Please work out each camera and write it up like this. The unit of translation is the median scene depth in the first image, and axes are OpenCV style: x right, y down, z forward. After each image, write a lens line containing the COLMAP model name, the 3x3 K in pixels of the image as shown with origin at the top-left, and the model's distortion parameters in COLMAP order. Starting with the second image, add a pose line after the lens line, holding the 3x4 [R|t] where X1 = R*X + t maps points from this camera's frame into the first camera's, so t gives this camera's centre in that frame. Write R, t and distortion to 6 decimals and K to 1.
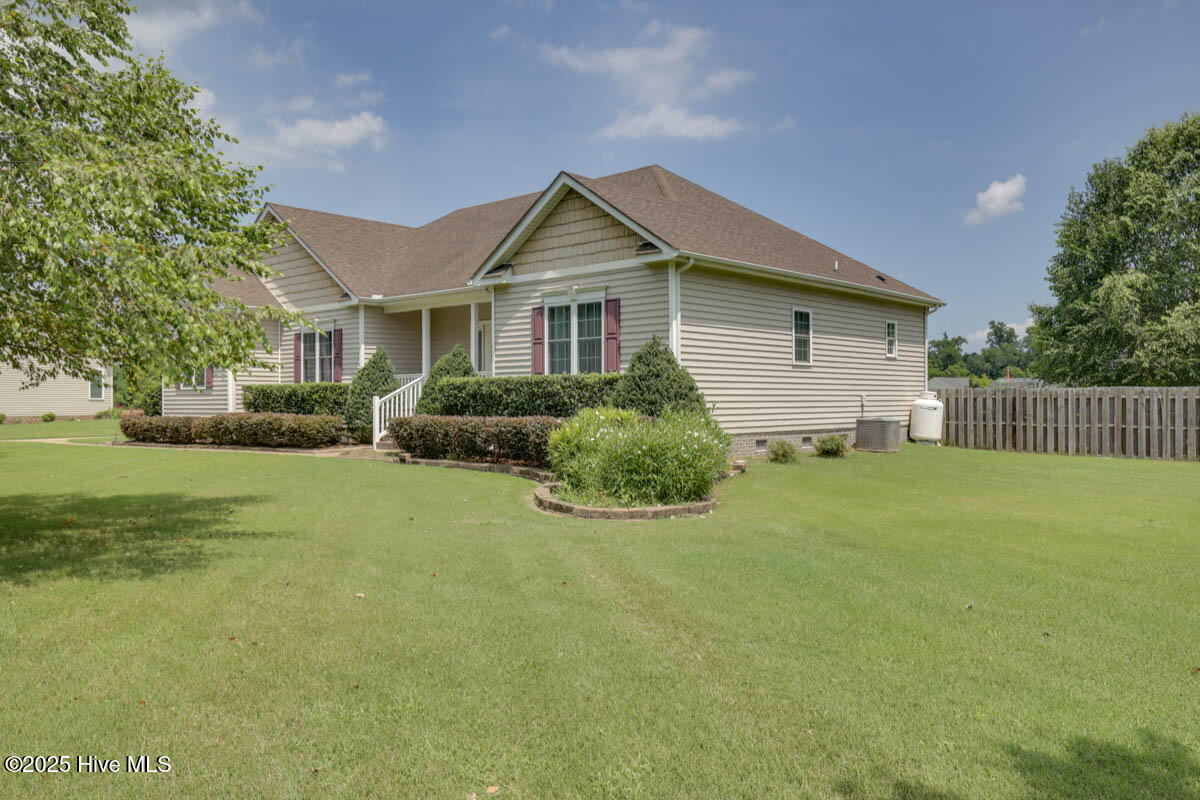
lens RADIAL K [[932.5, 0, 599.9], [0, 932.5, 398.1], [0, 0, 1]] dist [0.001770, 0.000180]
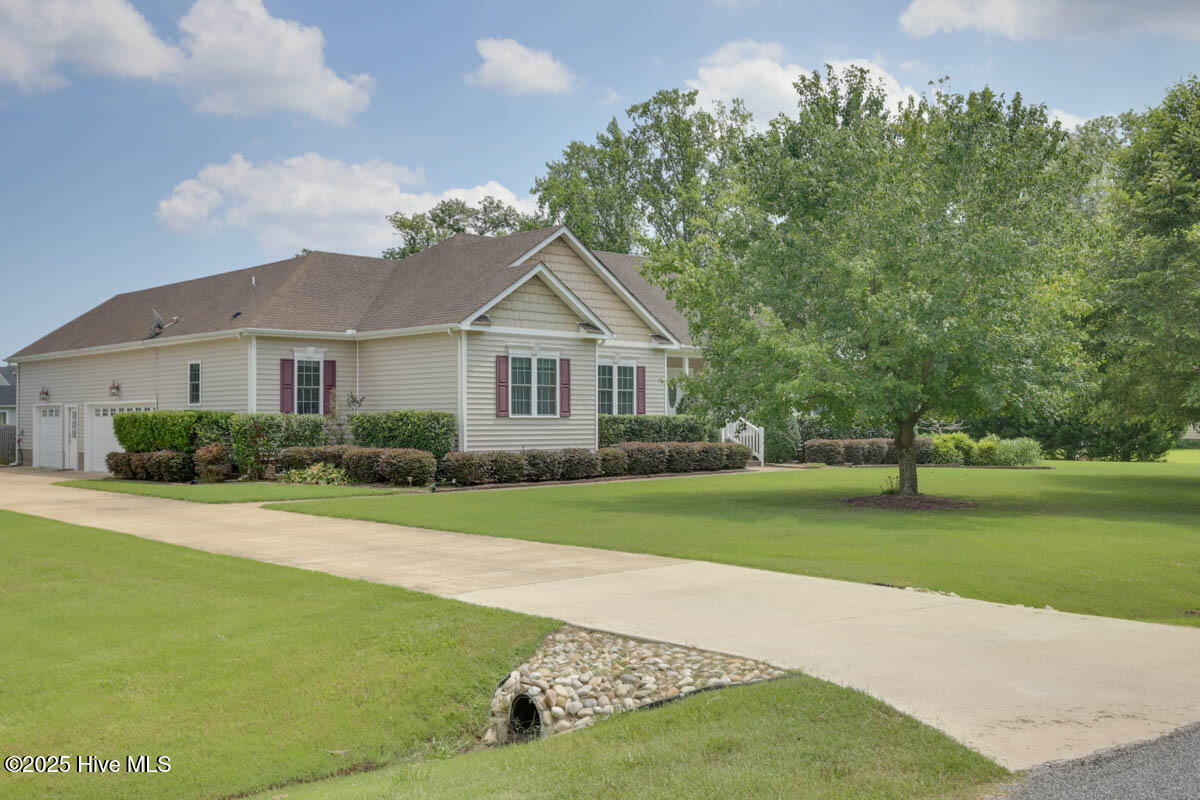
lens RADIAL K [[1203.4, 0, 600.0], [0, 1203.4, 402.9], [0, 0, 1]] dist [-0.001951, 0.000000]
pose [[-0.043905, 0.014798, 0.998926, -1.642452], [0.003209, 0.999887, -0.014672, -0.013280], [-0.999031, 0.002561, -0.043948, 0.953017]]
